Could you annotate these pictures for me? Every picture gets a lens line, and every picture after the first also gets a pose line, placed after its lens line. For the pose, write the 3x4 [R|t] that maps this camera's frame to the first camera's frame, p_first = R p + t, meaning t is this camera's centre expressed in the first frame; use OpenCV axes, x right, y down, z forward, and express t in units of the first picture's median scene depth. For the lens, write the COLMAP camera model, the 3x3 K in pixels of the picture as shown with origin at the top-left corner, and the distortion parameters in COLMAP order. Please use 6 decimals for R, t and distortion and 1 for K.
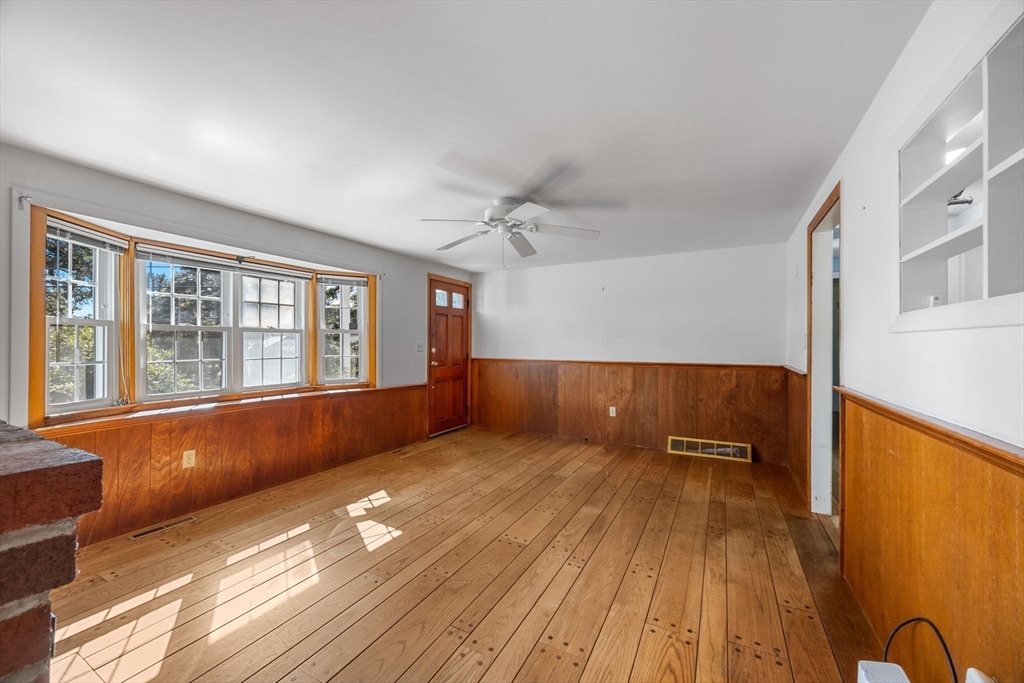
lens RADIAL K [[390.8, 0, 508.6], [0, 390.8, 339.9], [0, 0, 1]] dist [-0.001920, 0.000032]
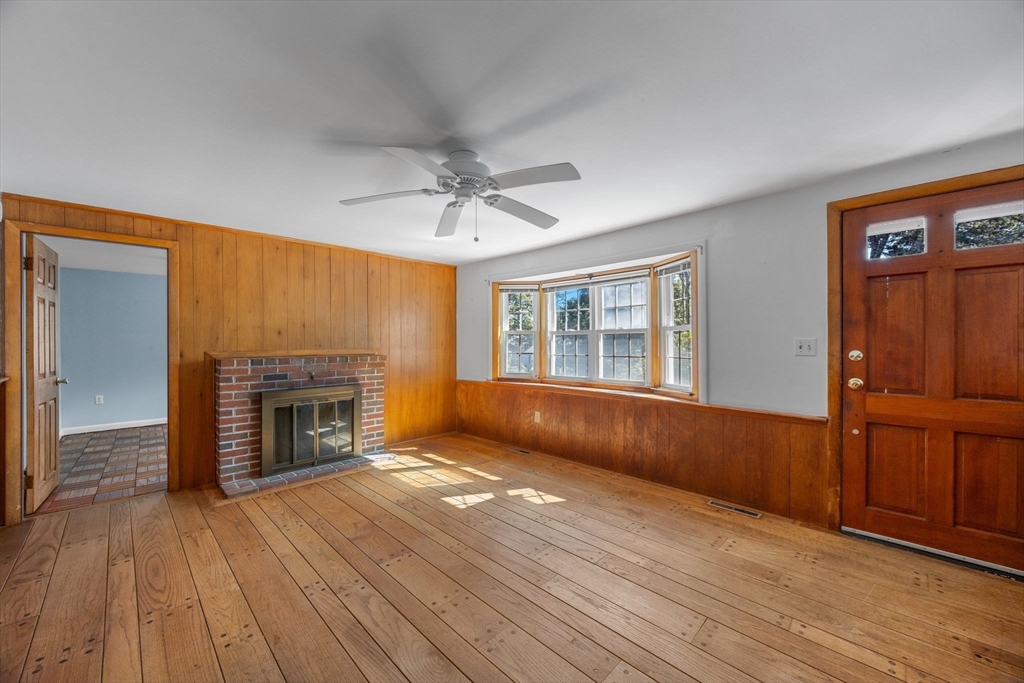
lens RADIAL K [[390.8, 0, 508.6], [0, 390.8, 339.9], [0, 0, 1]] dist [-0.001920, 0.000032]
pose [[-0.282557, -0.010279, -0.959195, 0.702802], [0.011636, 0.999832, -0.014142, 0.016446], [0.959180, -0.015157, -0.282390, 1.304014]]
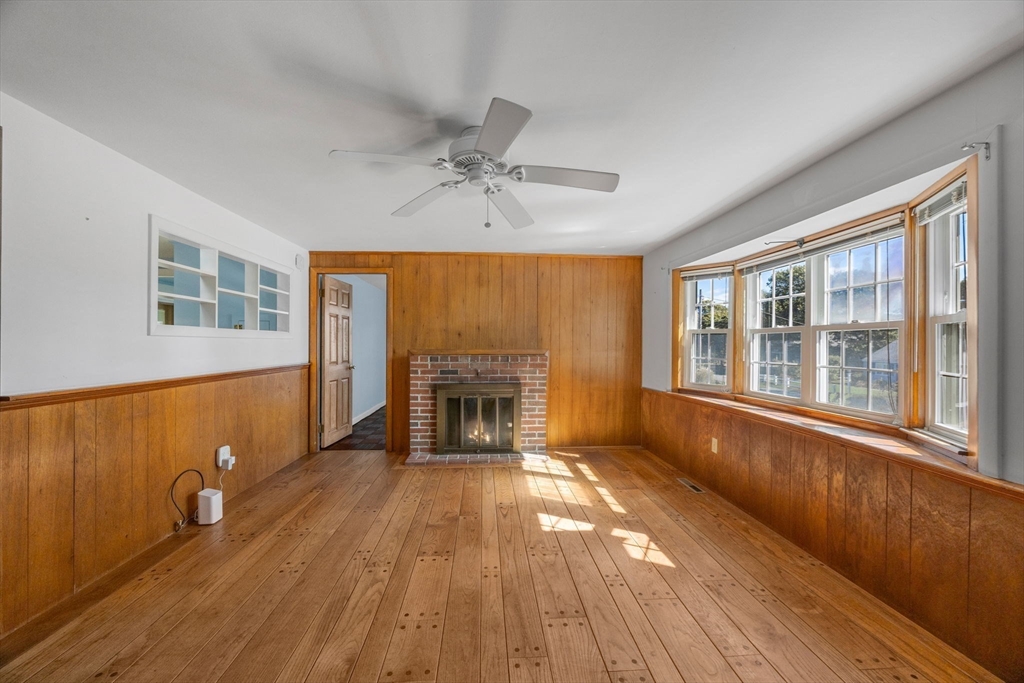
lens RADIAL K [[390.5, 0, 508.6], [0, 390.5, 343.2], [0, 0, 1]] dist [-0.000648, -0.000020]
pose [[-0.843950, -0.008912, -0.536349, 0.312217], [-0.002276, 0.999912, -0.013034, 0.018391], [0.536418, -0.009779, -0.843896, 1.610890]]
